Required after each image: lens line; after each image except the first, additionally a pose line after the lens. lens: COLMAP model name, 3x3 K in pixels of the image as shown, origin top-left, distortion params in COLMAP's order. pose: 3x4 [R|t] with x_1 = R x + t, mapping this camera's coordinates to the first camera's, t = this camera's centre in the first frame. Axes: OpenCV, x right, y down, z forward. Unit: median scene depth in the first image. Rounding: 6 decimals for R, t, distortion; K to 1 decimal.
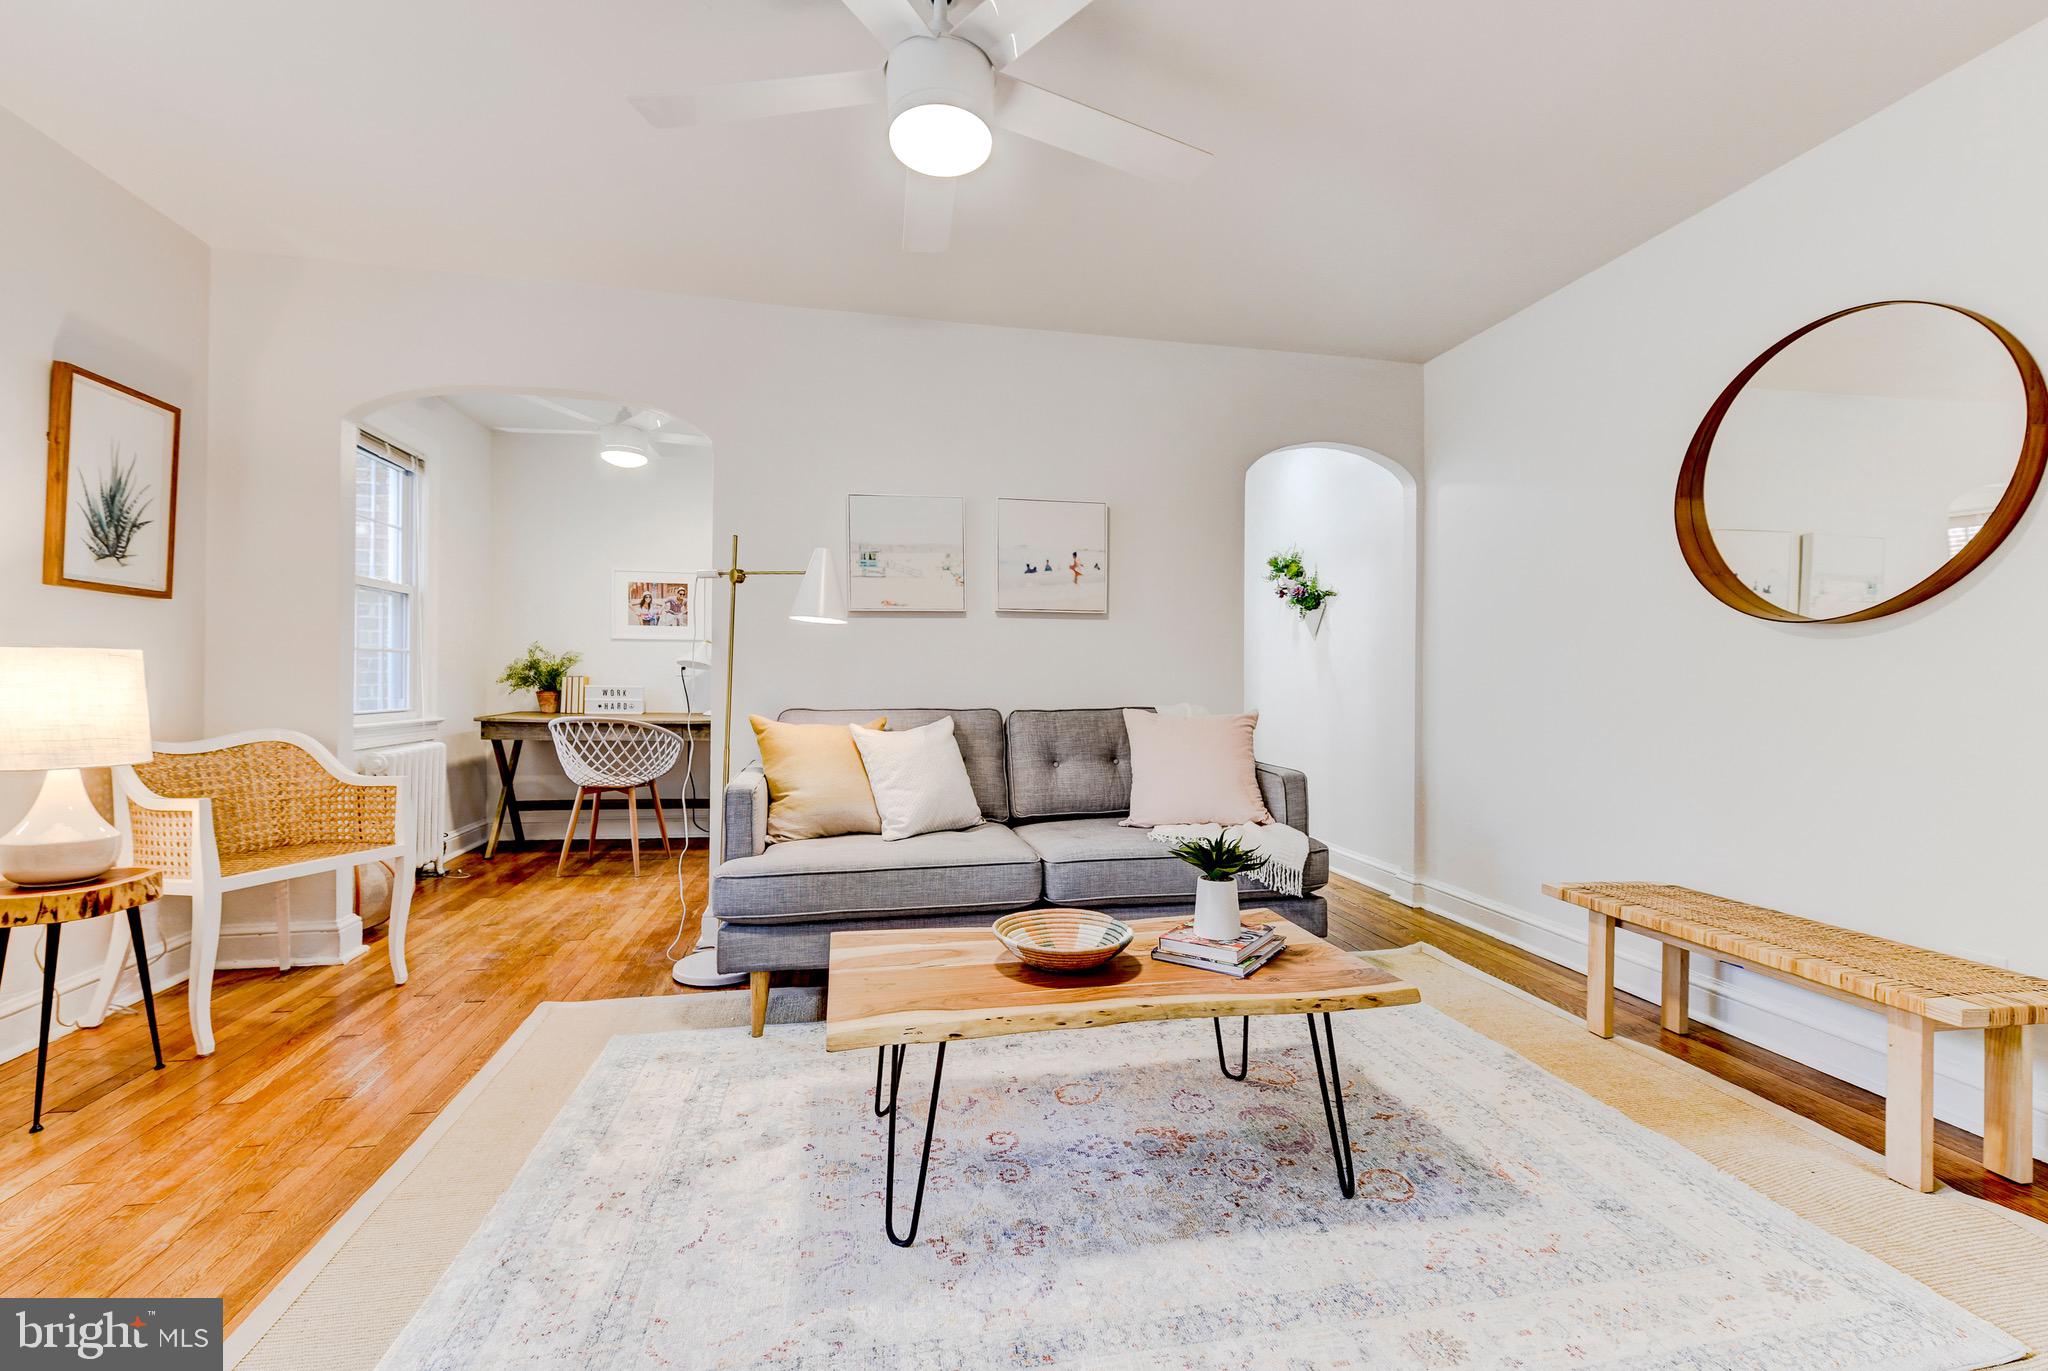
lens RADIAL K [[833.9, 0, 1028.2], [0, 833.9, 682.7], [0, 0, 1]] dist [0.001970, -0.000671]
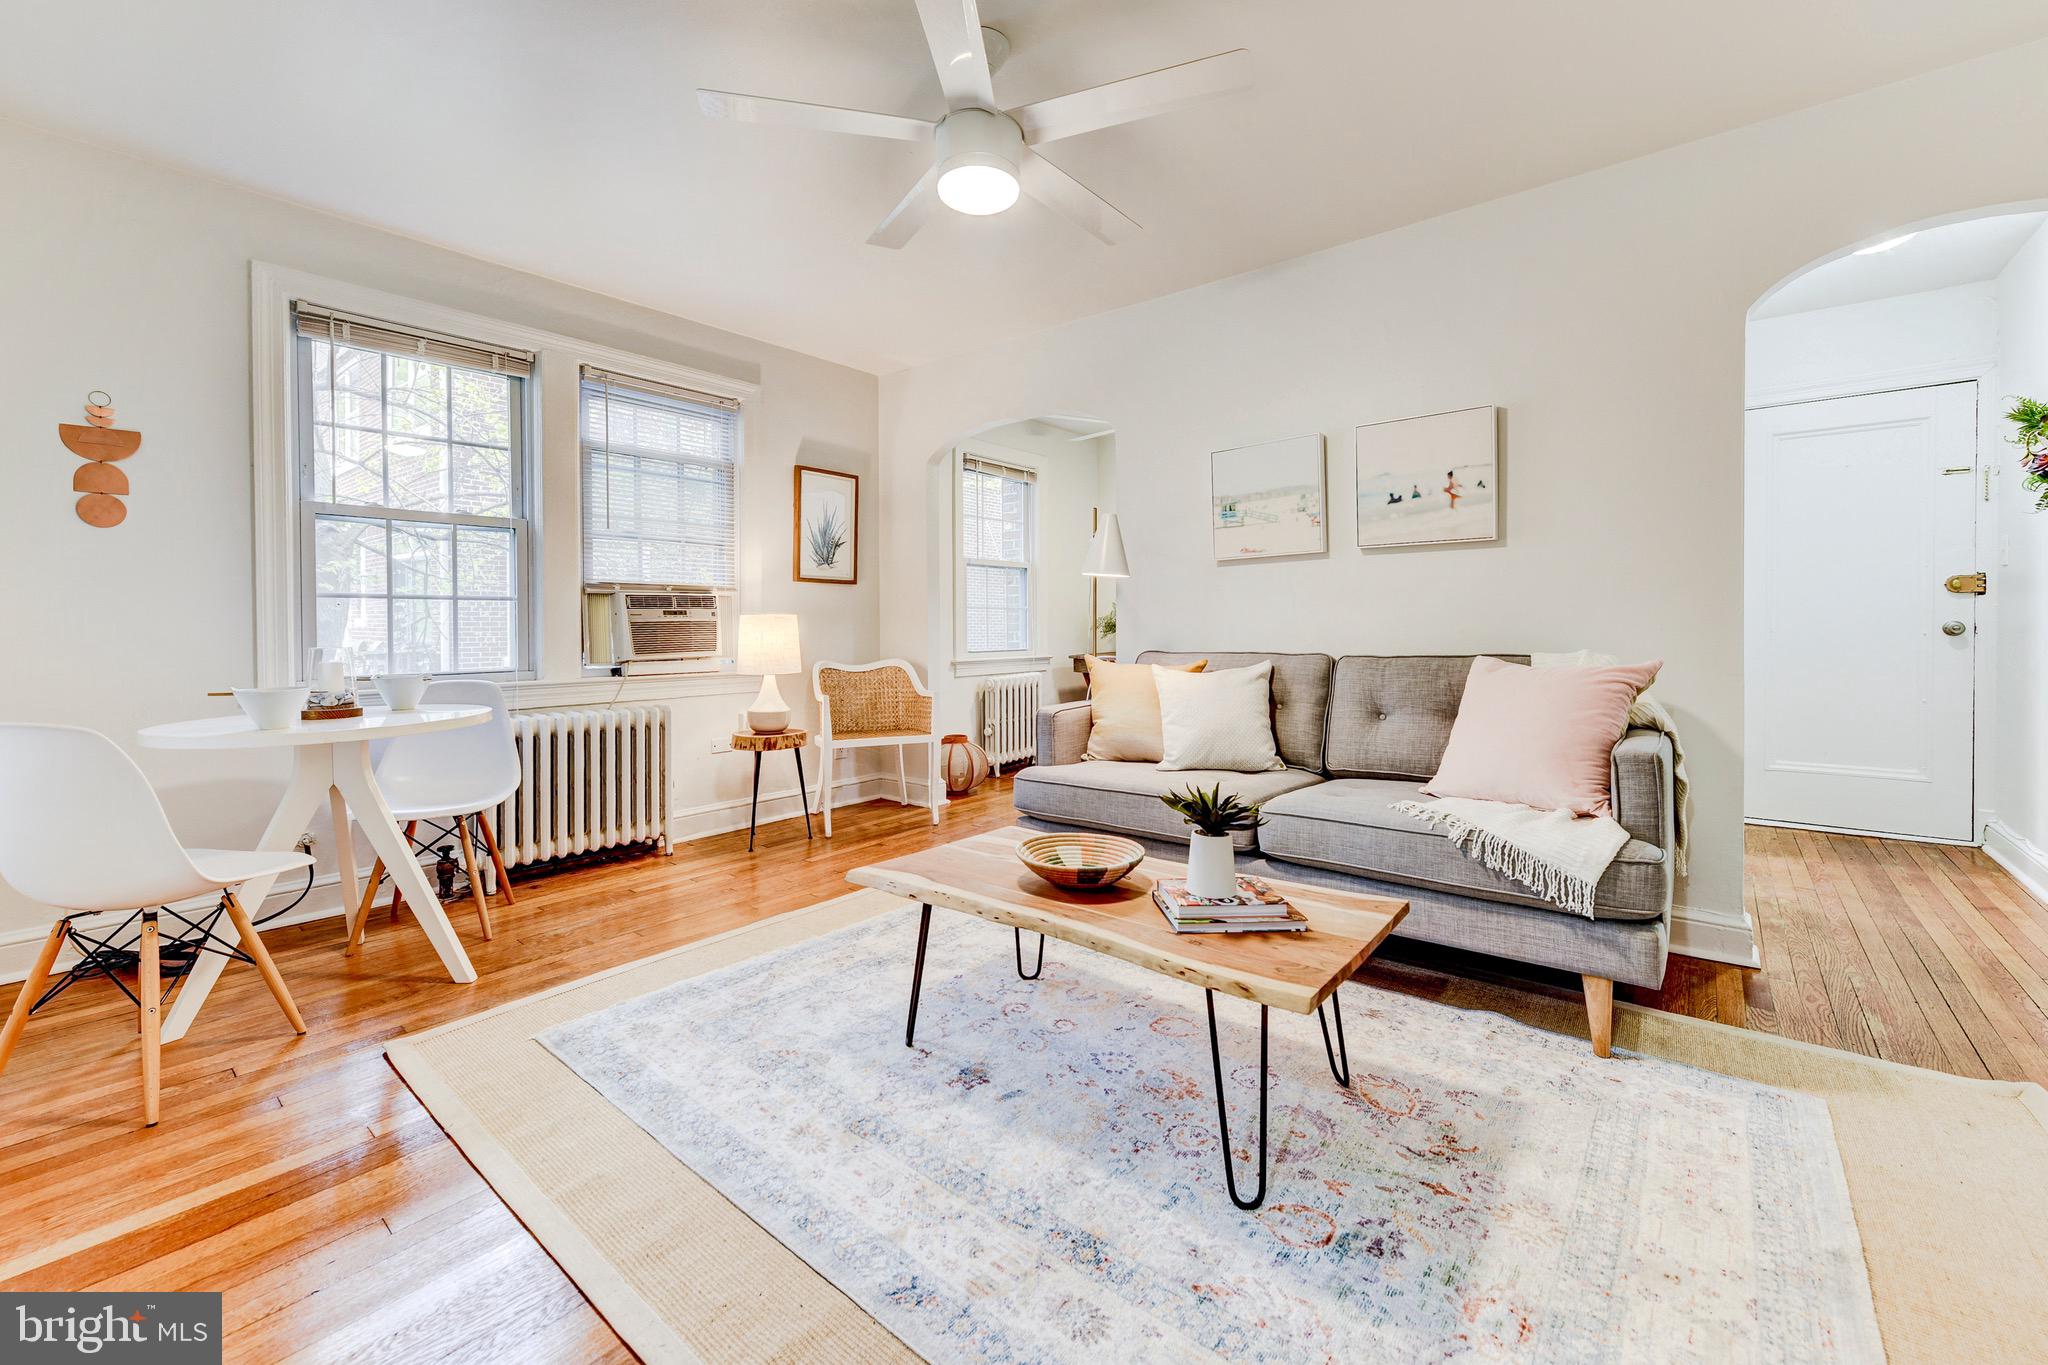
lens RADIAL K [[833.9, 0, 1030.0], [0, 833.9, 635.4], [0, 0, 1]] dist [0.001970, -0.000671]
pose [[0.633508, -0.001800, -0.773734, 0.520262], [0.009467, 0.999940, 0.005425, 0.002030], [0.773679, -0.010762, 0.633487, 0.151098]]
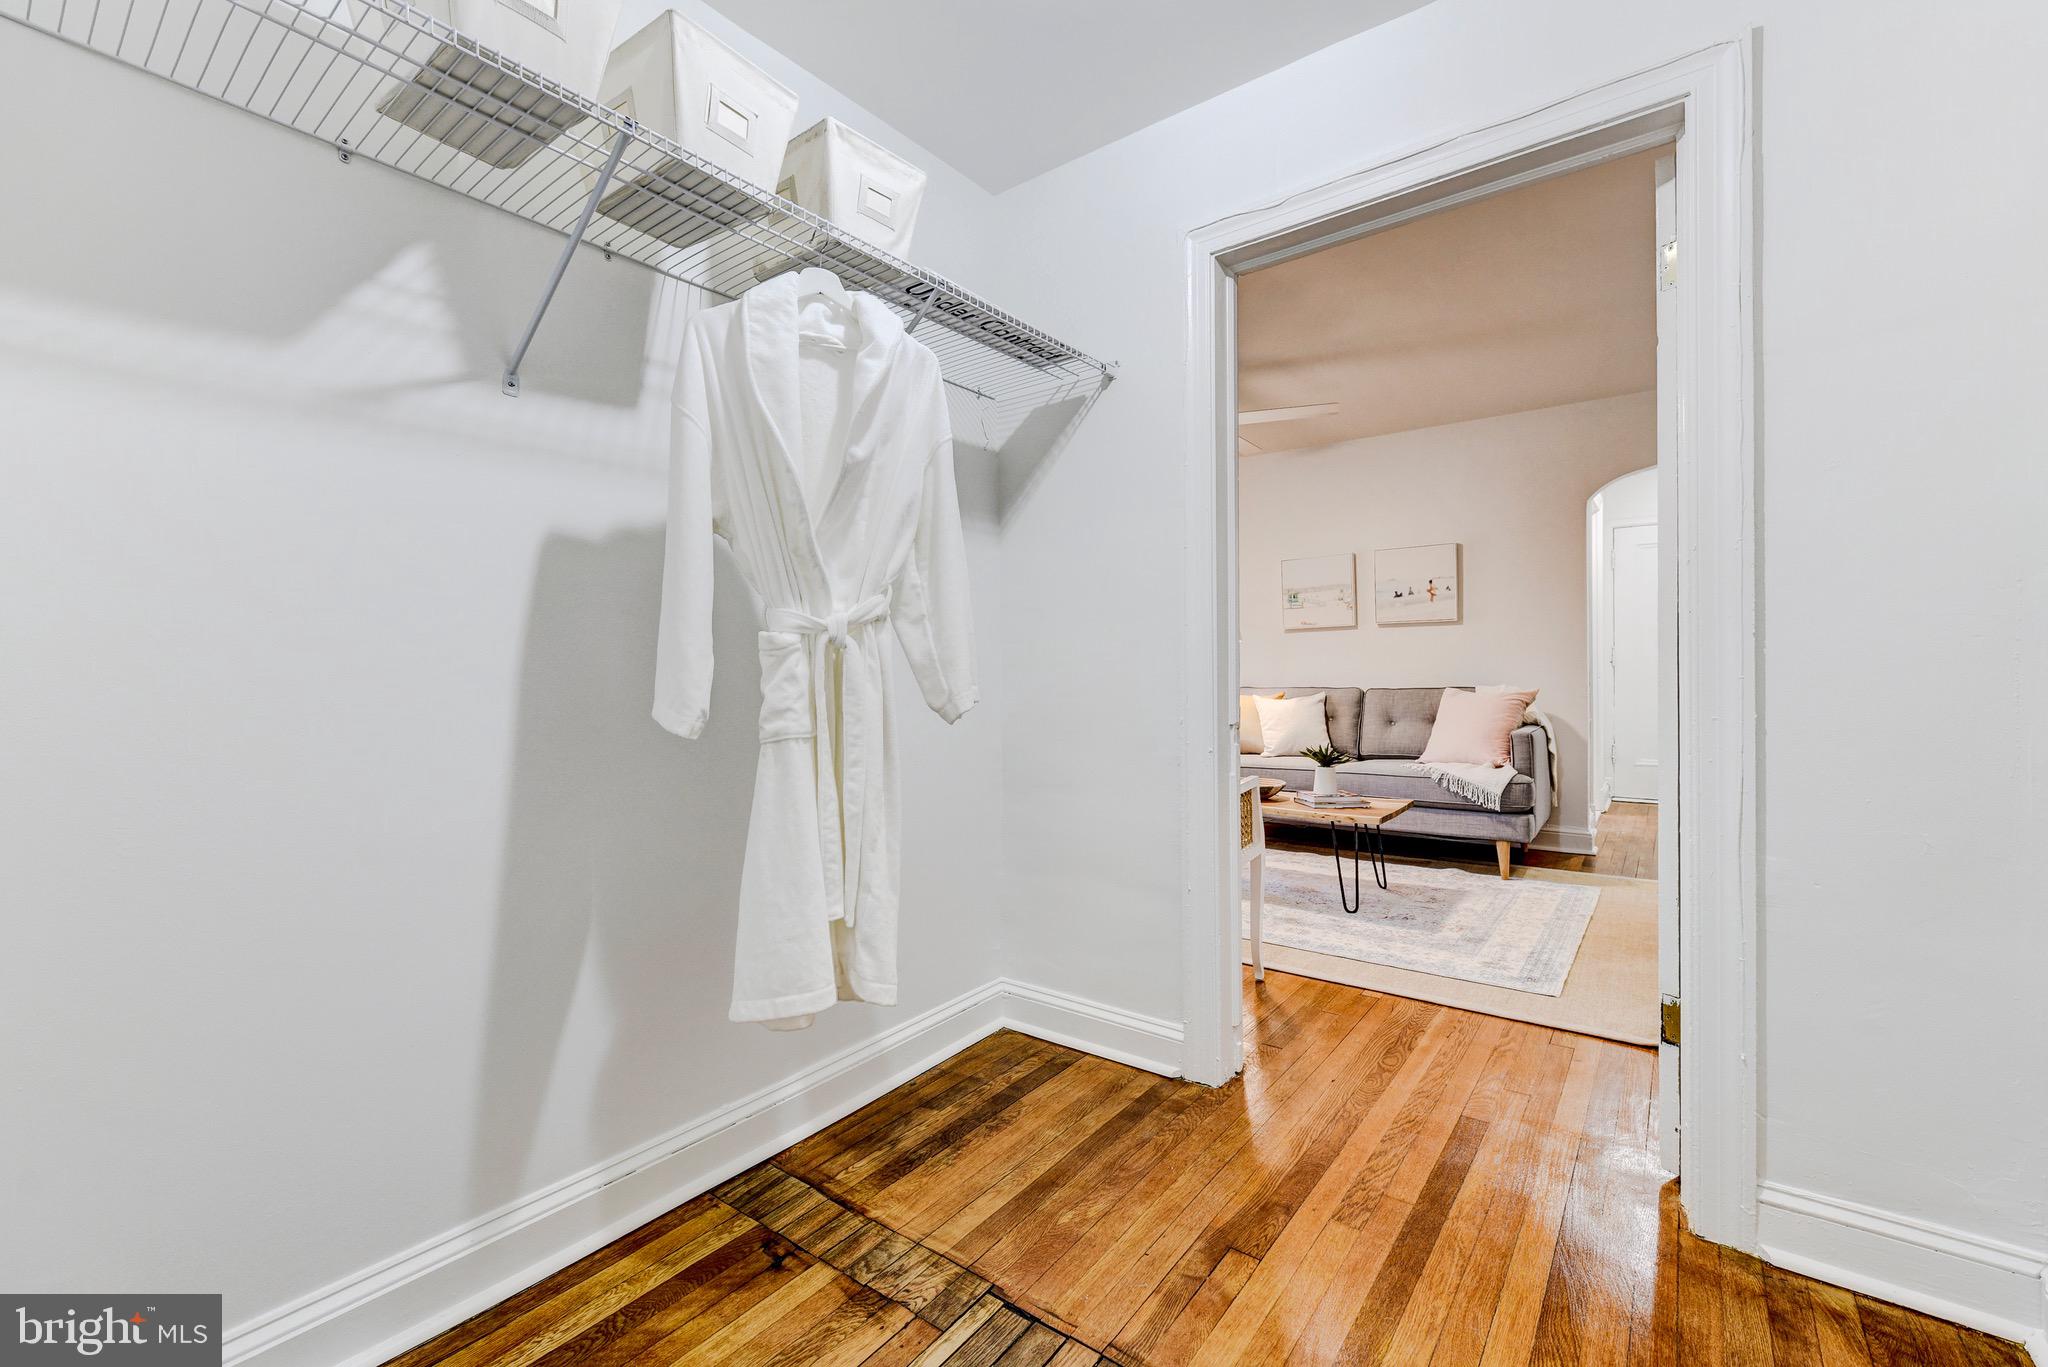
lens RADIAL K [[862.3, 0, 1032.6], [0, 862.3, 676.4], [0, 0, 1]] dist [-0.001145, 0.000081]
pose [[0.661974, -0.006409, -0.749500, 0.844951], [0.011976, 0.999926, 0.002027, -0.001231], [0.749431, -0.010317, 0.662002, -0.598173]]
